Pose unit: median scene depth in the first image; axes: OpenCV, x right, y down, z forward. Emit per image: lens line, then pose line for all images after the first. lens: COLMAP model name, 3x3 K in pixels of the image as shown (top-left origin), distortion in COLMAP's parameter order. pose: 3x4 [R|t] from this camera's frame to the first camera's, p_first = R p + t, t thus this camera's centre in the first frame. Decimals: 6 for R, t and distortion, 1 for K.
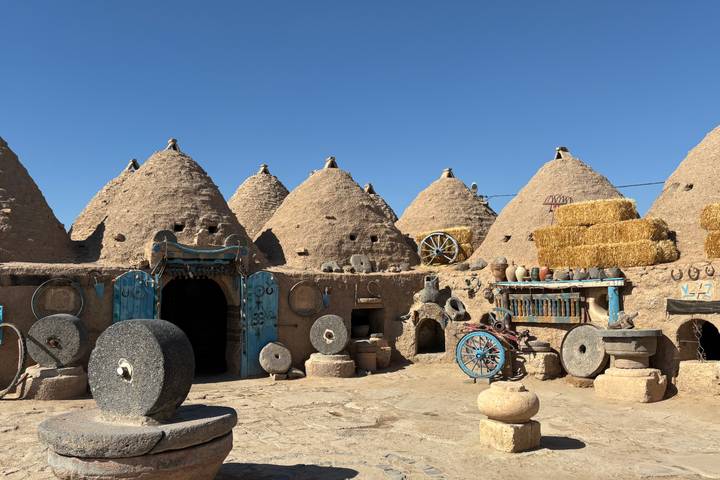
lens RADIAL K [[622.7, 0, 359.9], [0, 622.7, 240.0], [0, 0, 1]] dist [0.020458, -0.000815]
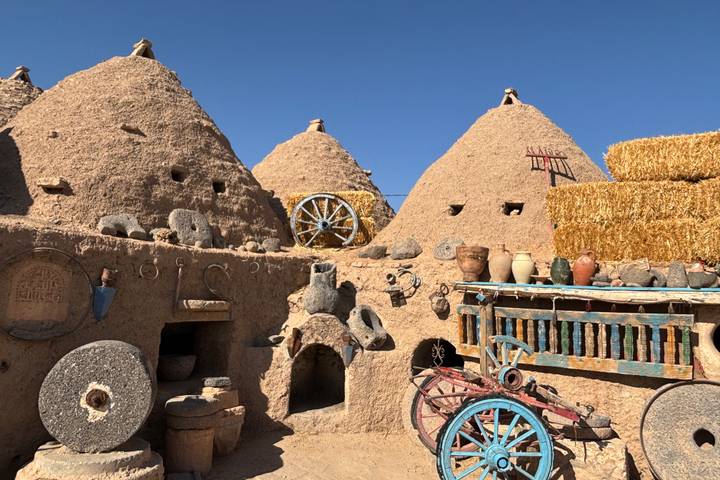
lens RADIAL K [[516.2, 0, 359.2], [0, 516.2, 239.0], [0, 0, 1]] dist [0.017110, -0.020565]
pose [[0.928202, 0.091094, 0.360753, -0.022235], [-0.085115, 0.995842, -0.032463, 0.049605], [-0.362210, -0.000573, 0.932096, 0.584634]]
